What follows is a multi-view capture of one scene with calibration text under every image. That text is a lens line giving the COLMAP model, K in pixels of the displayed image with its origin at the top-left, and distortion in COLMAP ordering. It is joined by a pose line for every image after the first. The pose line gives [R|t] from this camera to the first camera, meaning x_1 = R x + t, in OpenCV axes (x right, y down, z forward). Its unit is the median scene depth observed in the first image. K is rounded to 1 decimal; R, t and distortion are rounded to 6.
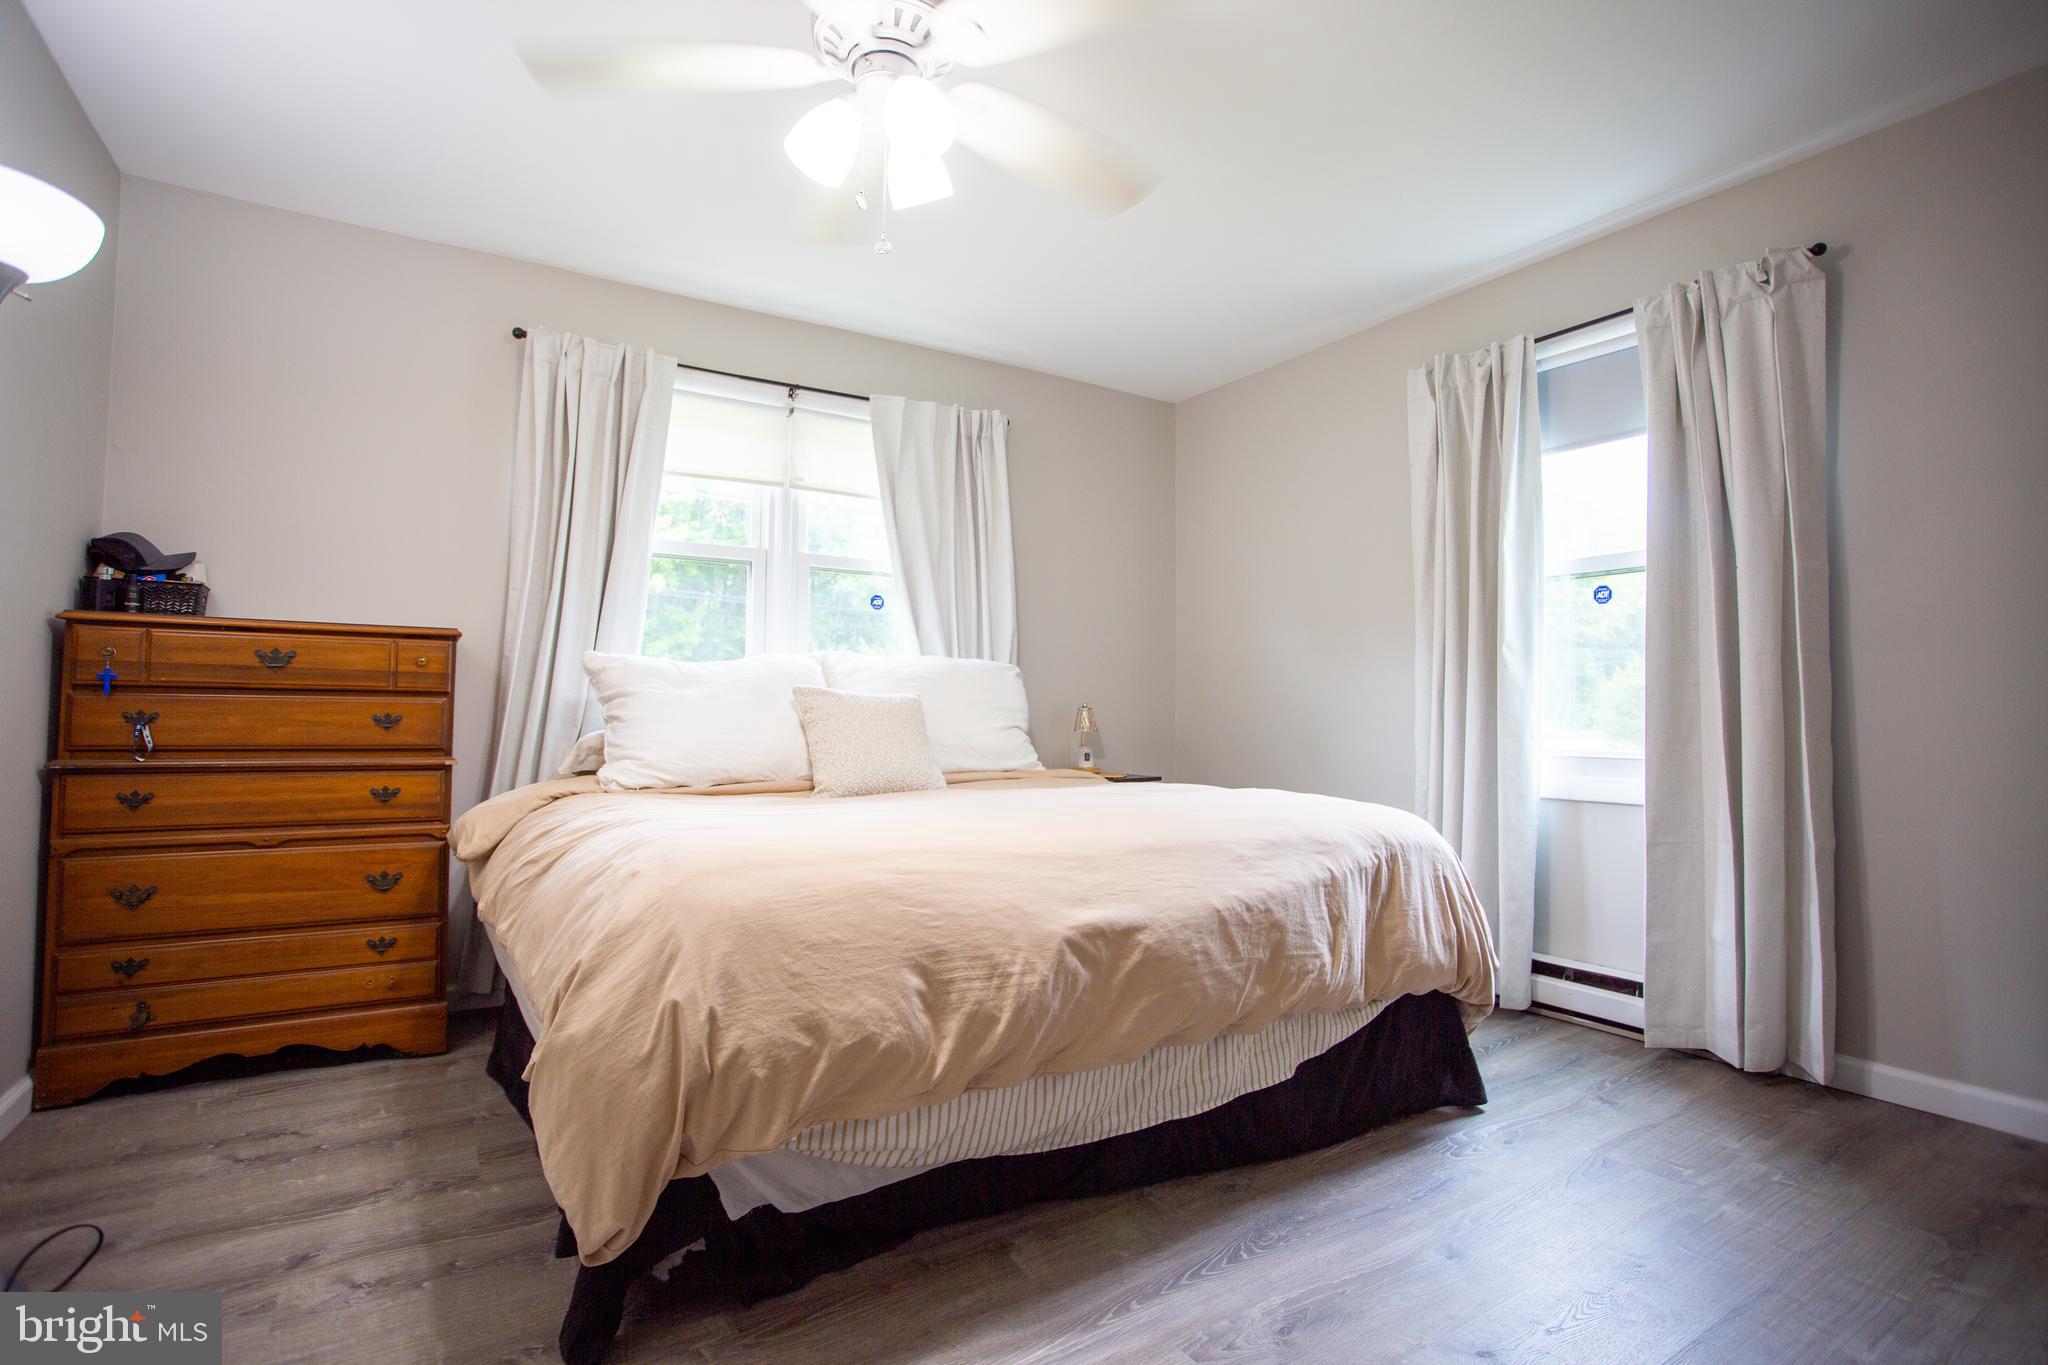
lens RADIAL K [[1000.1, 0, 1029.0], [0, 1000.1, 682.6], [0, 0, 1]] dist [-0.060206, 0.025176]
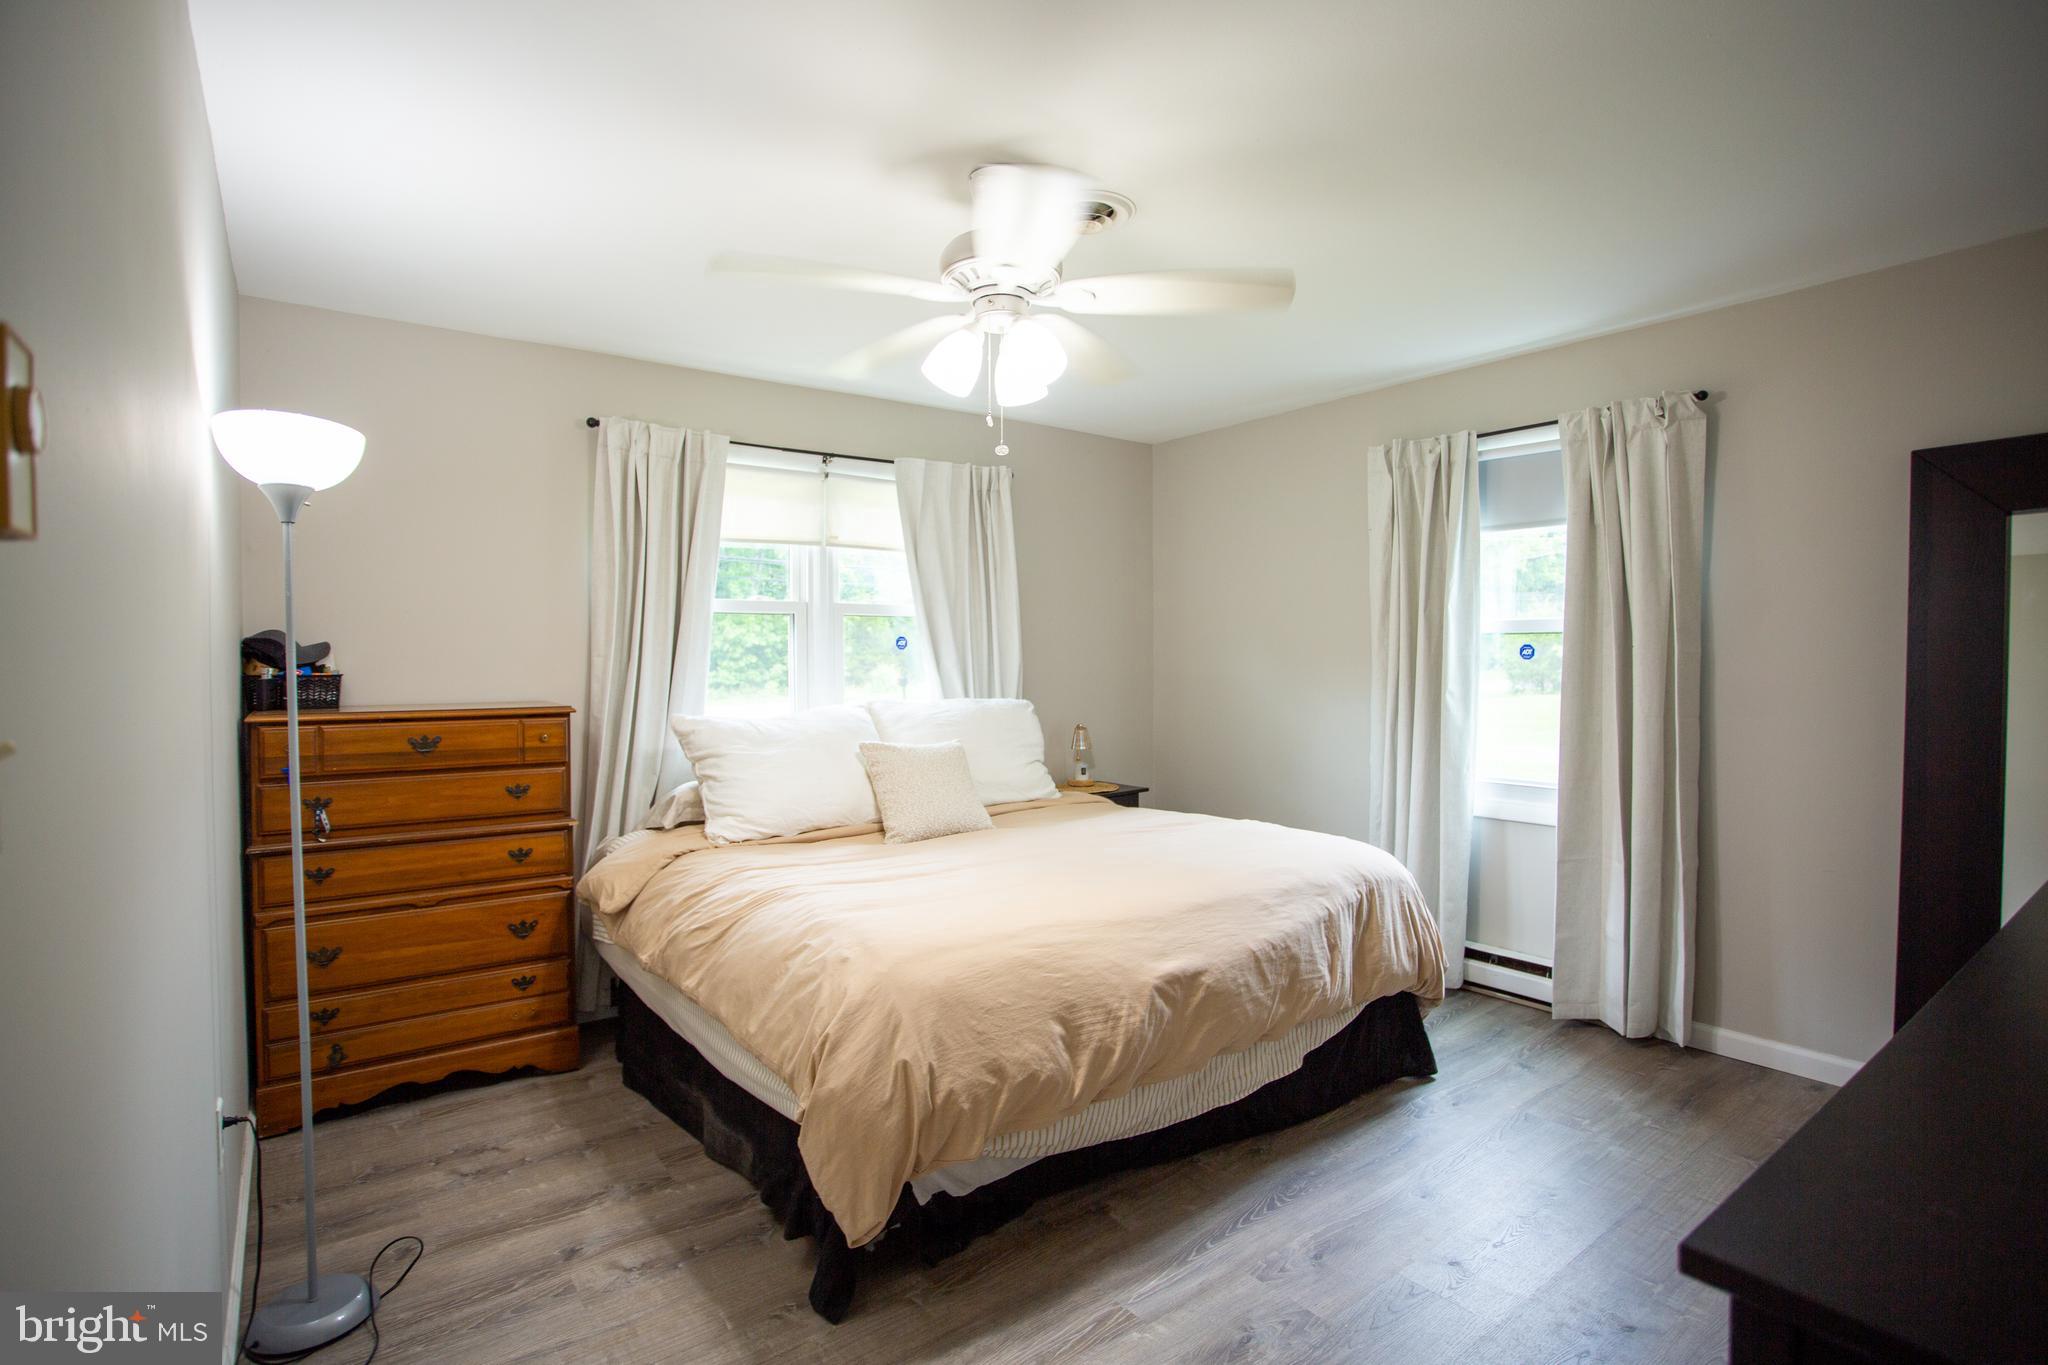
lens RADIAL K [[1000.1, 0, 1032.7], [0, 1000.1, 687.1], [0, 0, 1]] dist [-0.060206, 0.025176]
pose [[0.996368, -0.014858, 0.083840, -0.156219], [0.009557, 0.997950, 0.063278, -0.156565], [-0.084608, -0.062247, 0.994468, -0.201661]]
